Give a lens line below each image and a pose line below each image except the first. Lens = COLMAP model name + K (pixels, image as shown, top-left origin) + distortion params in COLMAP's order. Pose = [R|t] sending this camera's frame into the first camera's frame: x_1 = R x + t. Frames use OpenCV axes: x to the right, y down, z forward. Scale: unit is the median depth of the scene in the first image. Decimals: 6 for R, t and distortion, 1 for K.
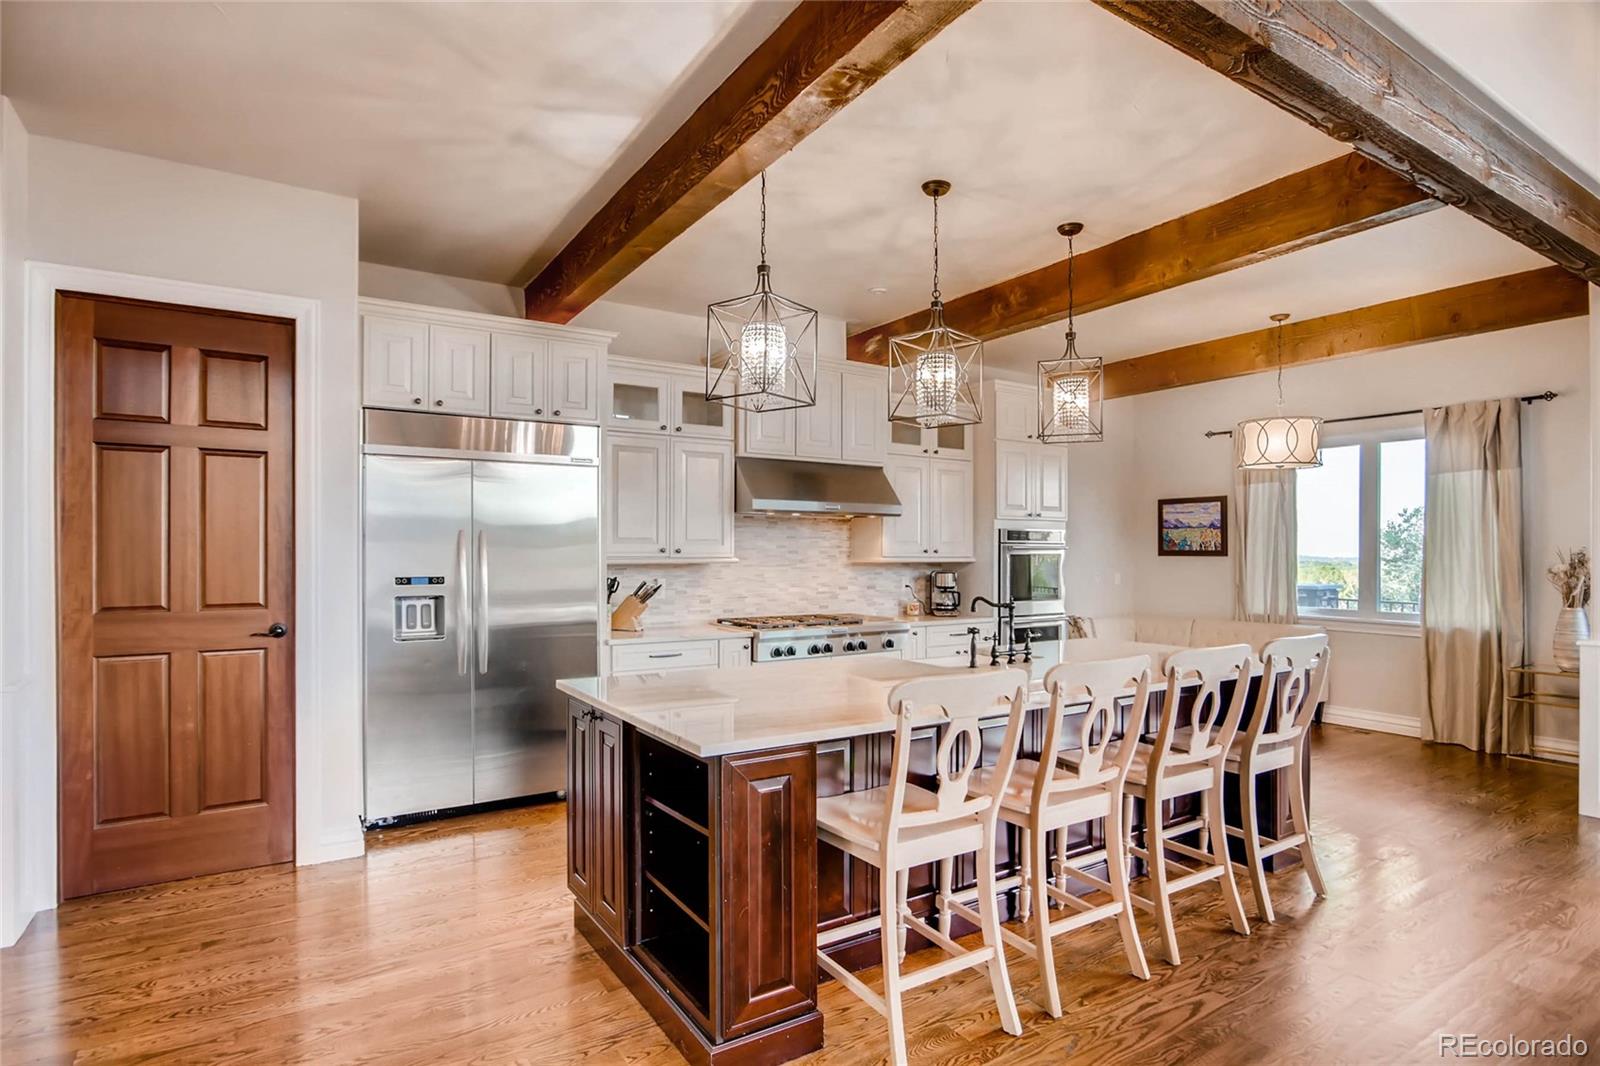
lens RADIAL K [[853.3, 0, 812.4], [0, 853.3, 546.3], [0, 0, 1]] dist [-0.053246, -0.000216]
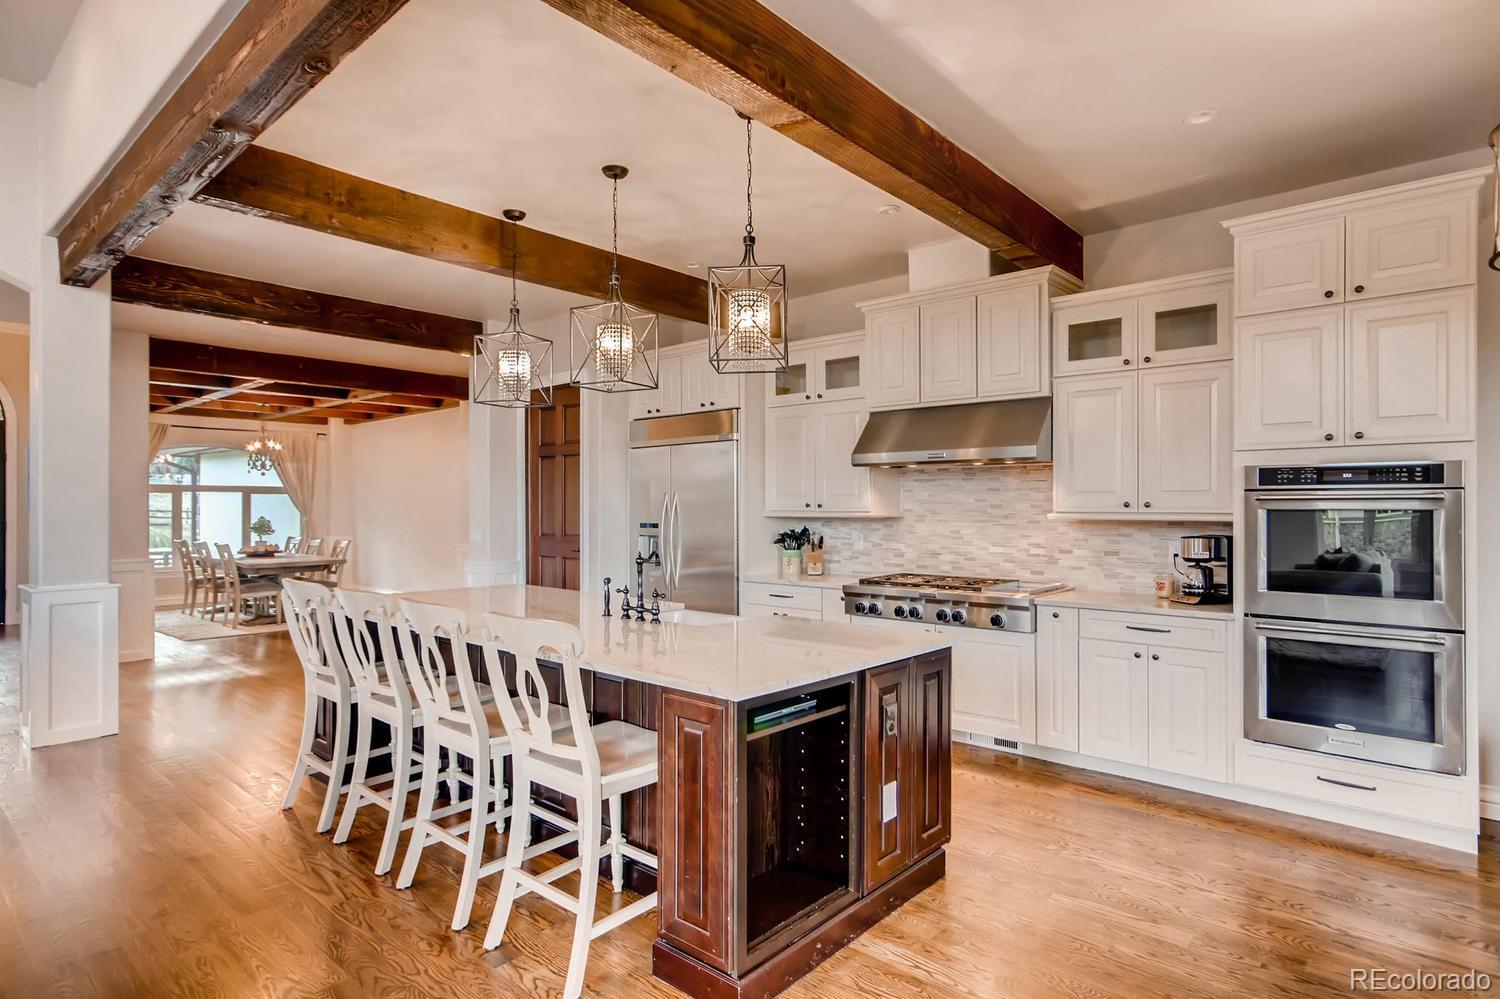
lens RADIAL K [[809.3, 0, 741.0], [0, 809.3, 503.4], [0, 0, 1]] dist [0.005849, 0.000696]
pose [[0.258614, -0.006395, -0.965960, 0.724471], [0.008043, 0.999958, -0.004466, 0.005501], [0.965947, -0.006614, 0.258654, 0.543282]]
